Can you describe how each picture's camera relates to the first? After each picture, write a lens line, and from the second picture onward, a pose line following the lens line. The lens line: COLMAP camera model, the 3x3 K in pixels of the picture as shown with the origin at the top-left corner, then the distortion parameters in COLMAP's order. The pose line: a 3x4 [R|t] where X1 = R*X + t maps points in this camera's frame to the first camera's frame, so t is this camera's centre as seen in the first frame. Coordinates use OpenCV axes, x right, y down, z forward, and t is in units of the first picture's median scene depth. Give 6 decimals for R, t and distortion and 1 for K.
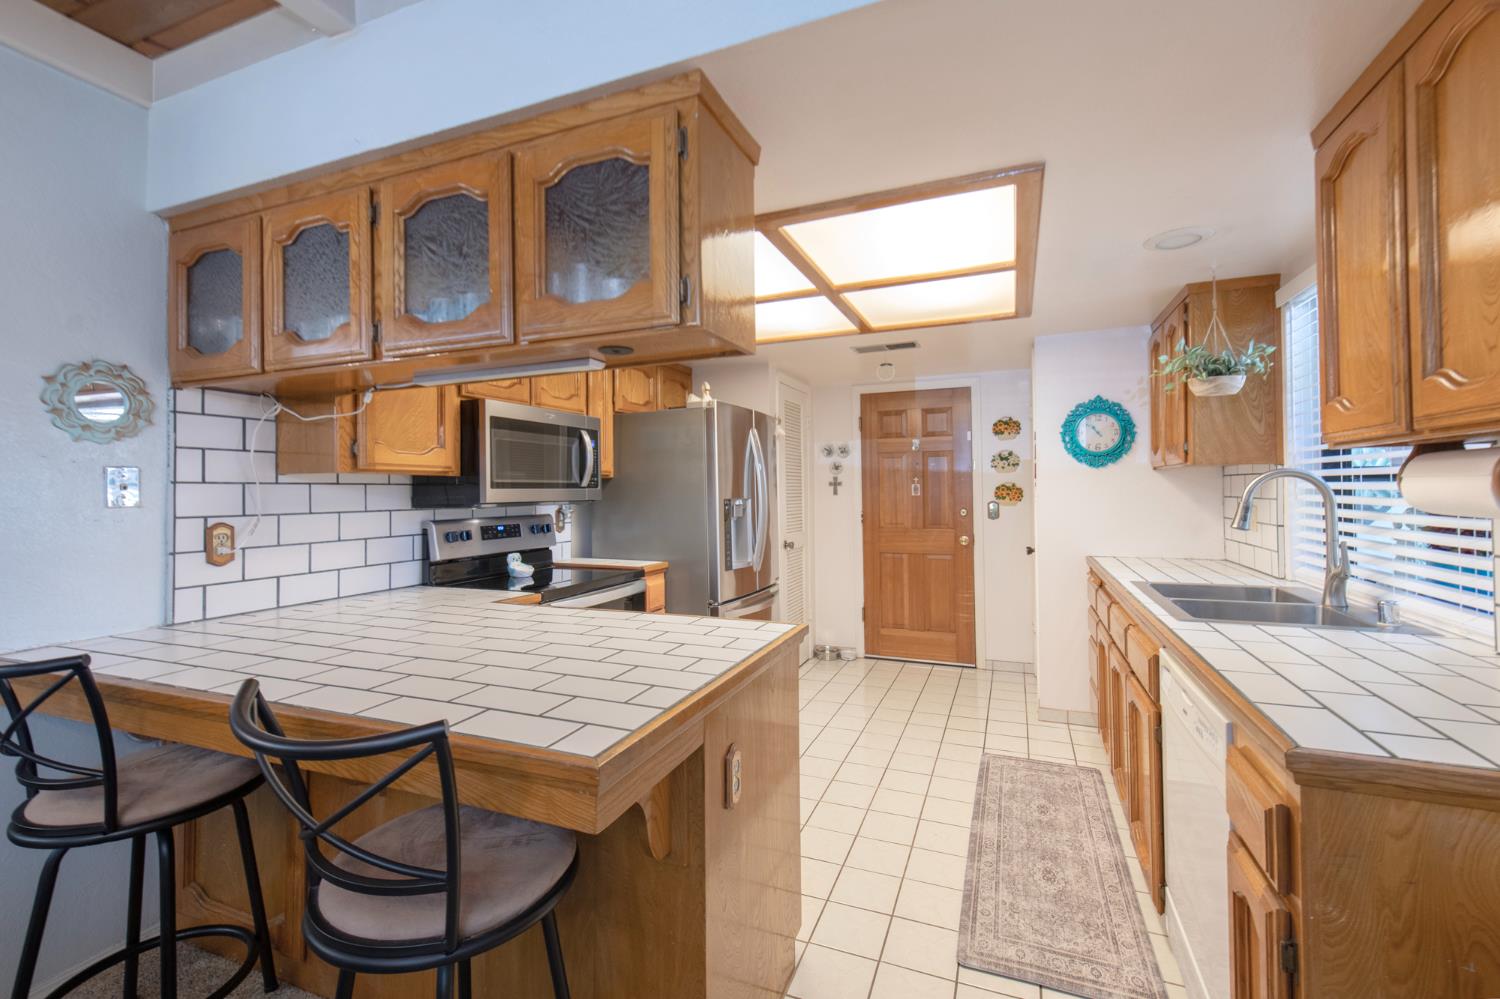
lens RADIAL K [[645.1, 0, 751.5], [0, 645.1, 480.4], [0, 0, 1]] dist [0.002216, 0.000205]
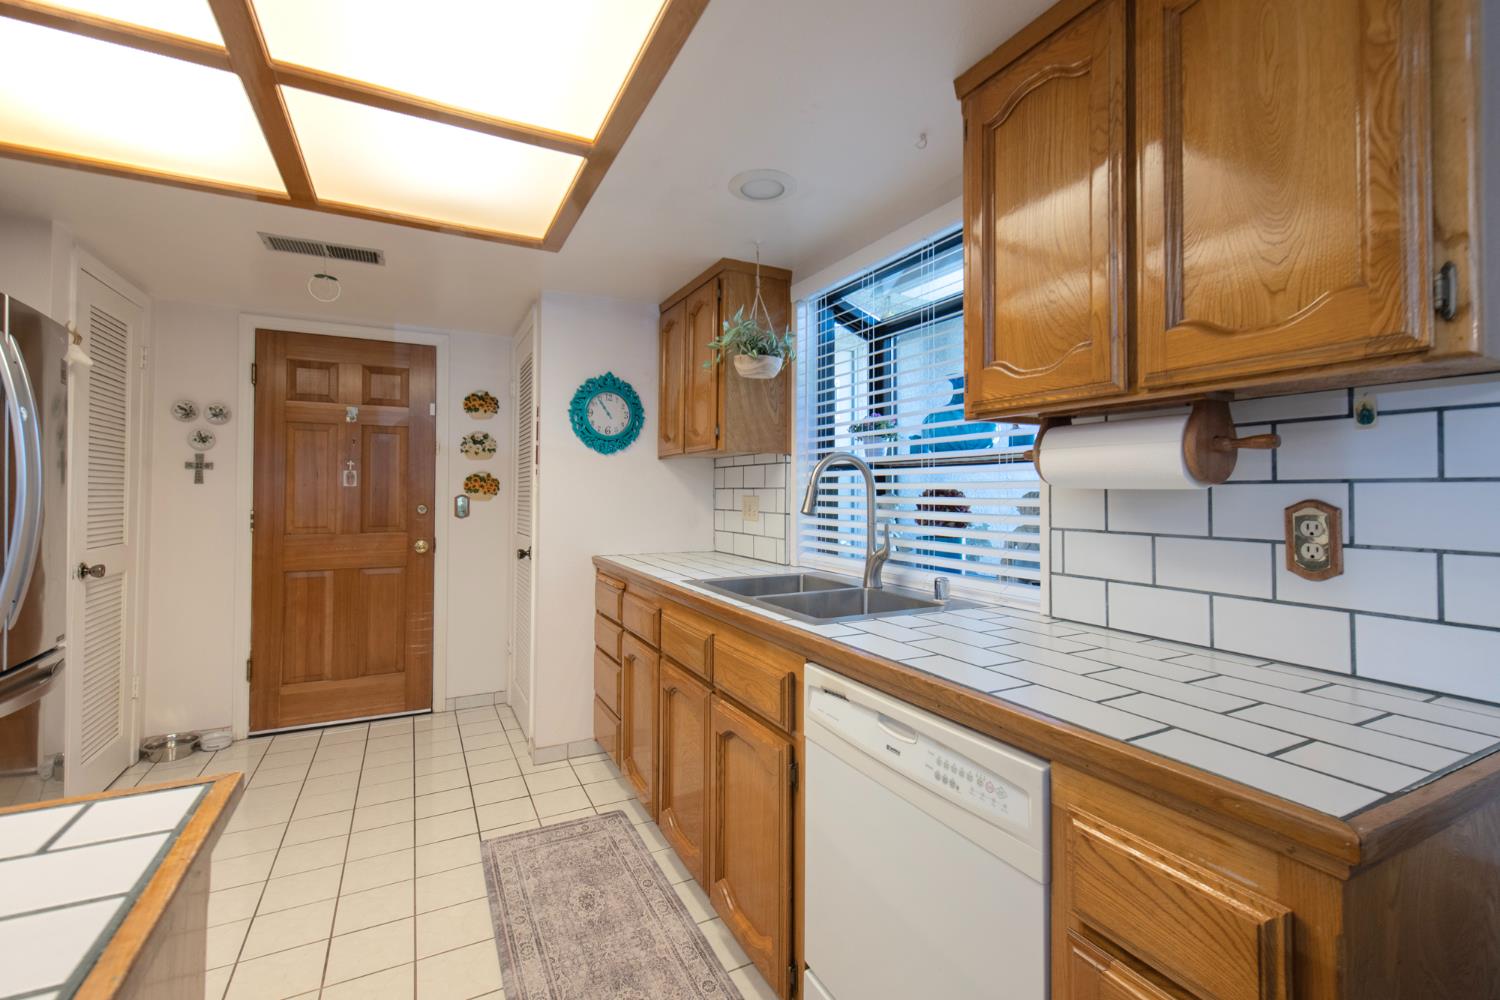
lens RADIAL K [[645.1, 0, 751.5], [0, 645.1, 480.9], [0, 0, 1]] dist [0.002216, 0.000205]
pose [[0.639971, 0.028748, 0.767861, -0.007823], [-0.022410, 0.999573, -0.018746, 0.027980], [-0.768072, -0.005210, 0.640342, 0.284226]]
